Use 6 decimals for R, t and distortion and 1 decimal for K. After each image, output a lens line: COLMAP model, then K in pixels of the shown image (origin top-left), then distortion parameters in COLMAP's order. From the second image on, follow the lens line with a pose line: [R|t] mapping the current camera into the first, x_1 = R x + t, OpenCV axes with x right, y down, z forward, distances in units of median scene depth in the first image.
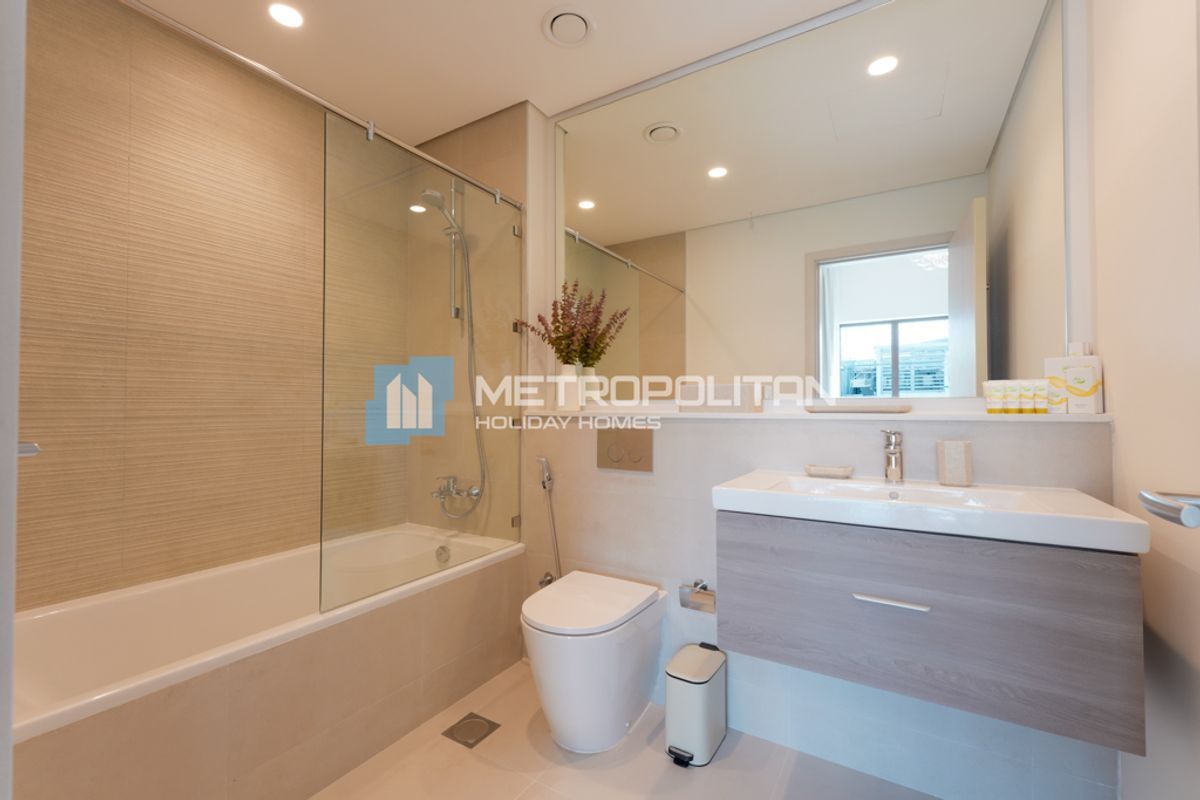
lens RADIAL K [[509.7, 0, 579.5], [0, 509.7, 398.5], [0, 0, 1]] dist [0.011460, -0.000125]
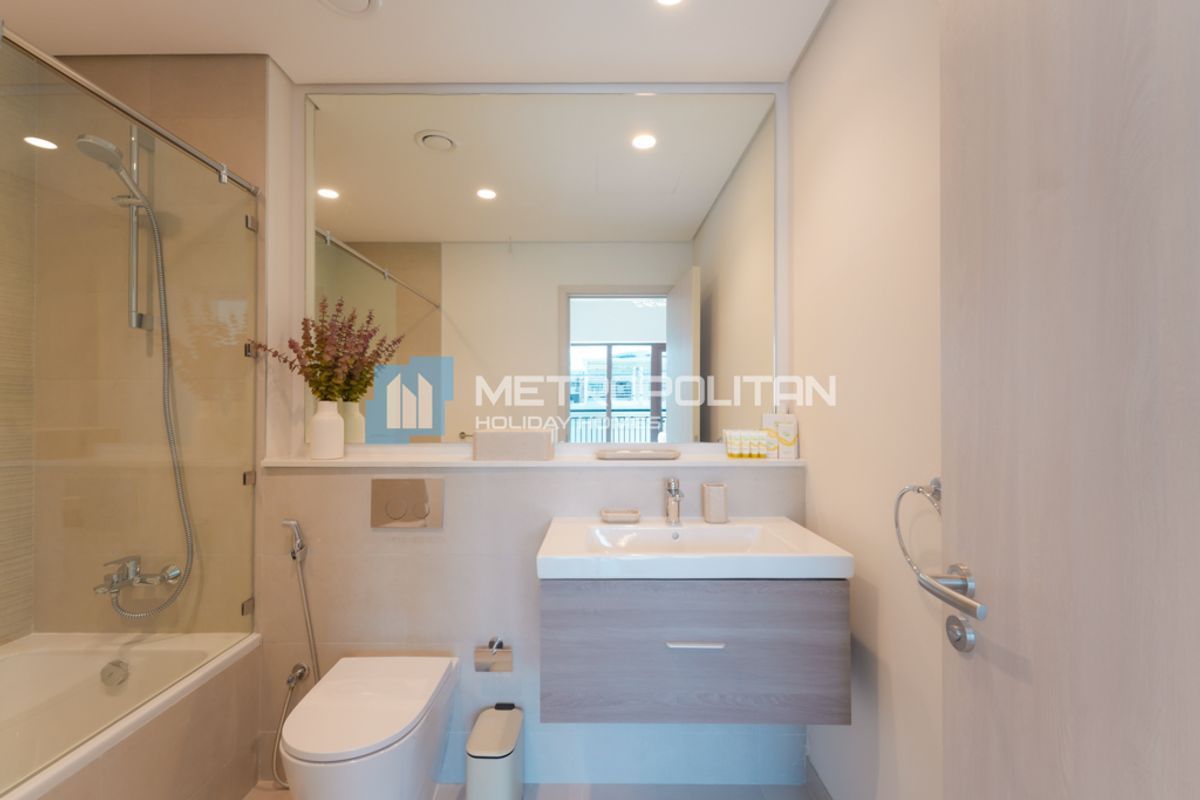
lens RADIAL K [[516.5, 0, 595.7], [0, 516.5, 405.9], [0, 0, 1]] dist [0.003047, -0.000276]
pose [[0.849482, 0.004835, 0.527595, -0.092114], [-0.009927, 0.999927, 0.006820, -0.067704], [-0.527524, -0.011031, 0.849469, 0.077126]]
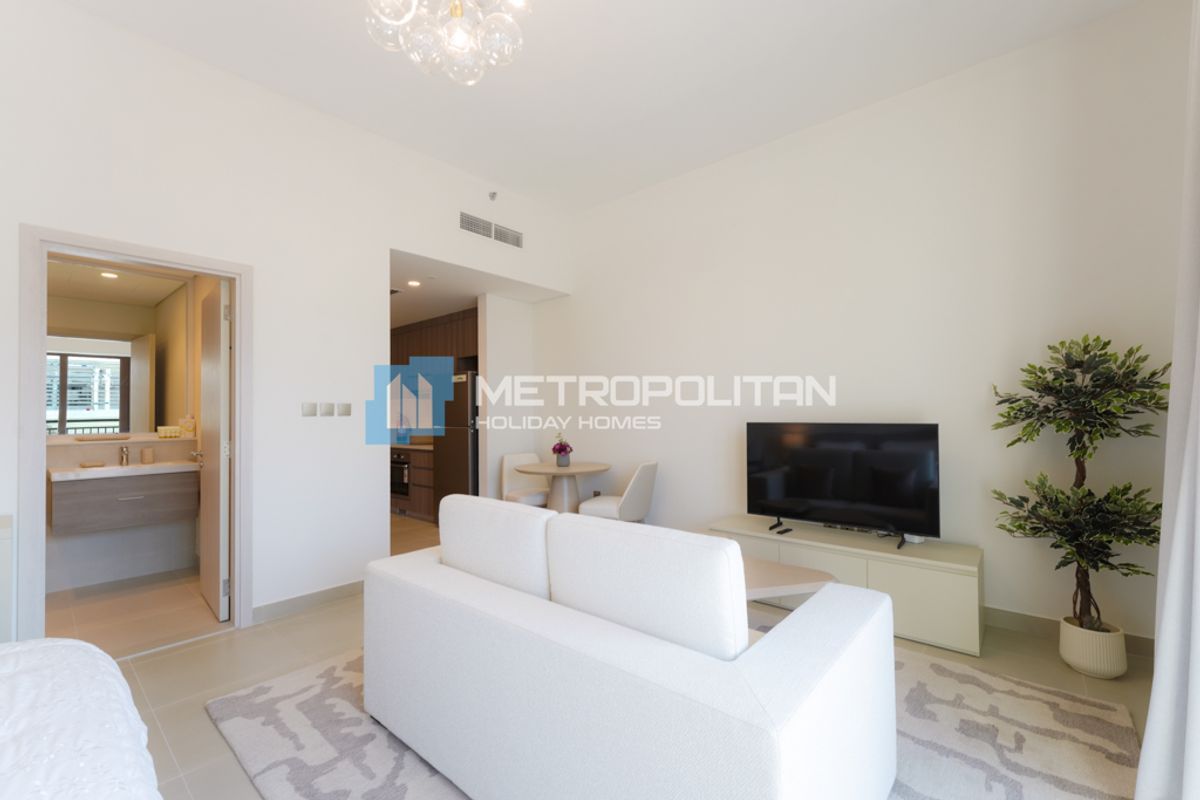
lens RADIAL K [[506.2, 0, 580.2], [0, 506.2, 411.0], [0, 0, 1]] dist [0.000651, -0.000193]
pose [[0.175939, 0.011306, 0.984336, -1.035413], [-0.008187, 0.999916, -0.010022, -0.075000], [-0.984367, -0.006295, 0.176017, -1.187018]]
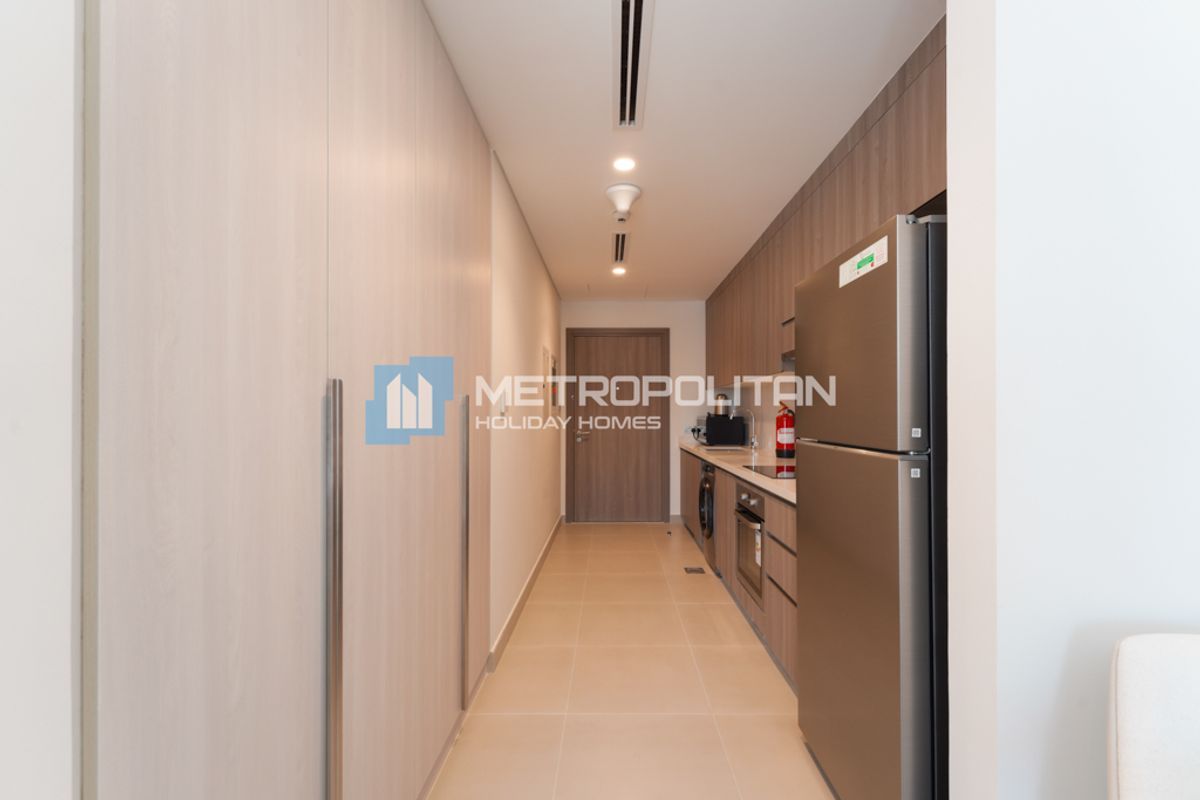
lens RADIAL K [[506.2, 0, 580.2], [0, 506.2, 411.0], [0, 0, 1]] dist [0.000651, -0.000193]
pose [[0.869800, 0.005756, 0.493370, 0.565403], [-0.011922, 0.999885, 0.009353, -0.068012], [-0.493260, -0.014017, 0.869769, -0.591291]]
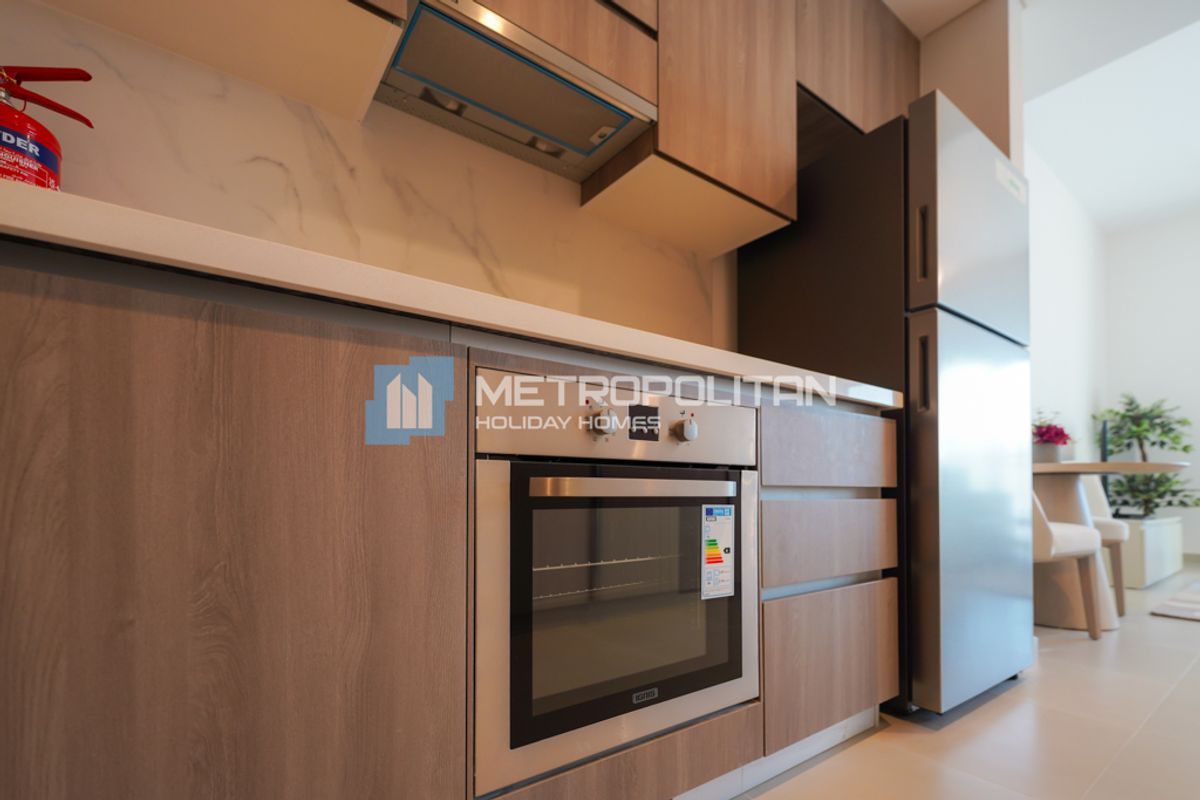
lens RADIAL K [[496.9, 0, 549.8], [0, 496.9, 472.4], [0, 0, 1]] dist [0.010271, -0.000326]
pose [[-0.914459, -0.007696, 0.404605, 1.478309], [-0.026166, 0.998851, -0.040139, 0.213579], [-0.403831, -0.047292, -0.913610, 0.676333]]
